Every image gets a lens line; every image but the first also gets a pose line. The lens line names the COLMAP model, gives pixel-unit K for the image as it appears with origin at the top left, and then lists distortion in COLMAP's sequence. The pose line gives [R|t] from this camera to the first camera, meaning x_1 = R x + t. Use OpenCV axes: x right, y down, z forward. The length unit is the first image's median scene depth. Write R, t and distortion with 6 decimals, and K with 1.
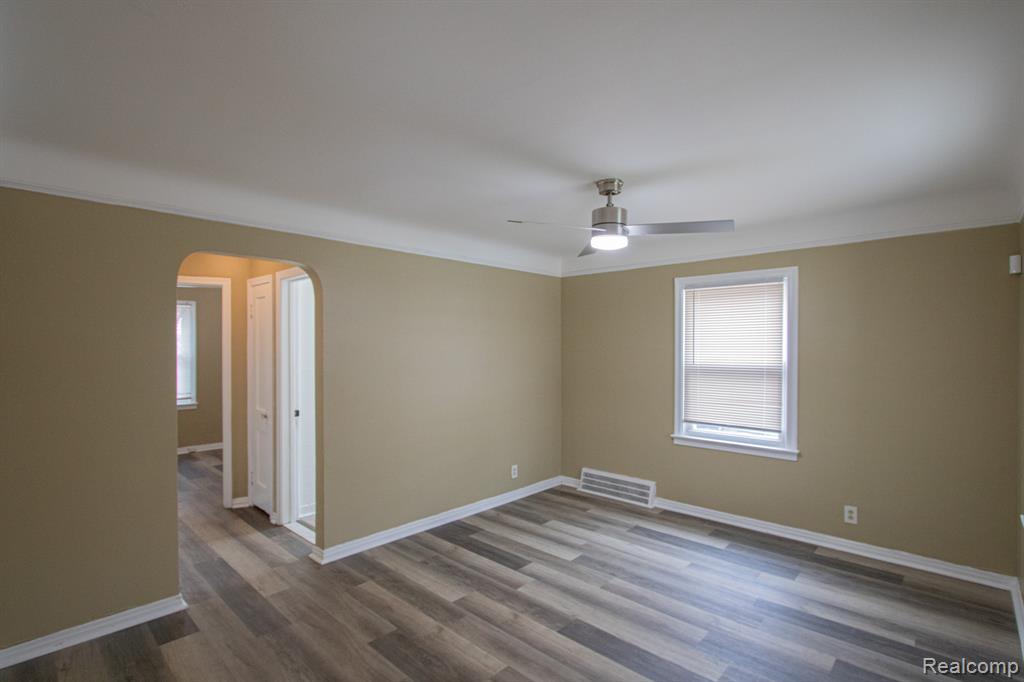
lens RADIAL K [[480.0, 0, 520.3], [0, 480.0, 346.0], [0, 0, 1]] dist [-0.002214, -0.000649]
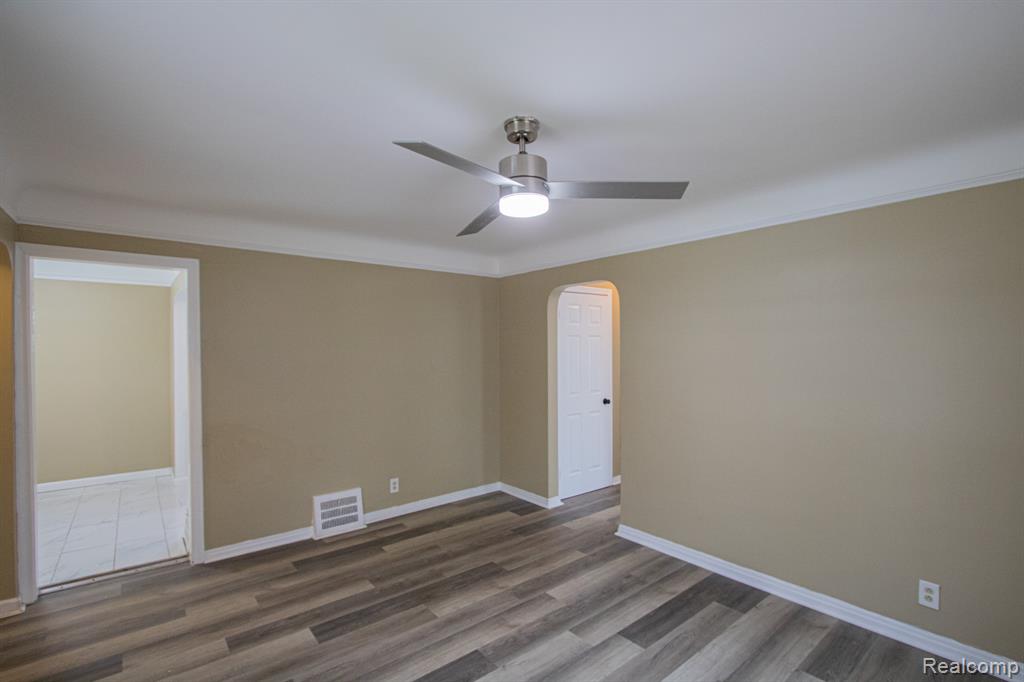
lens RADIAL K [[480.0, 0, 520.1], [0, 480.0, 345.4], [0, 0, 1]] dist [-0.002214, -0.000649]
pose [[-0.125938, -0.010038, -0.991987, 0.785393], [0.004714, 0.999931, -0.010716, 0.014487], [0.992027, -0.006026, -0.125882, 0.953618]]
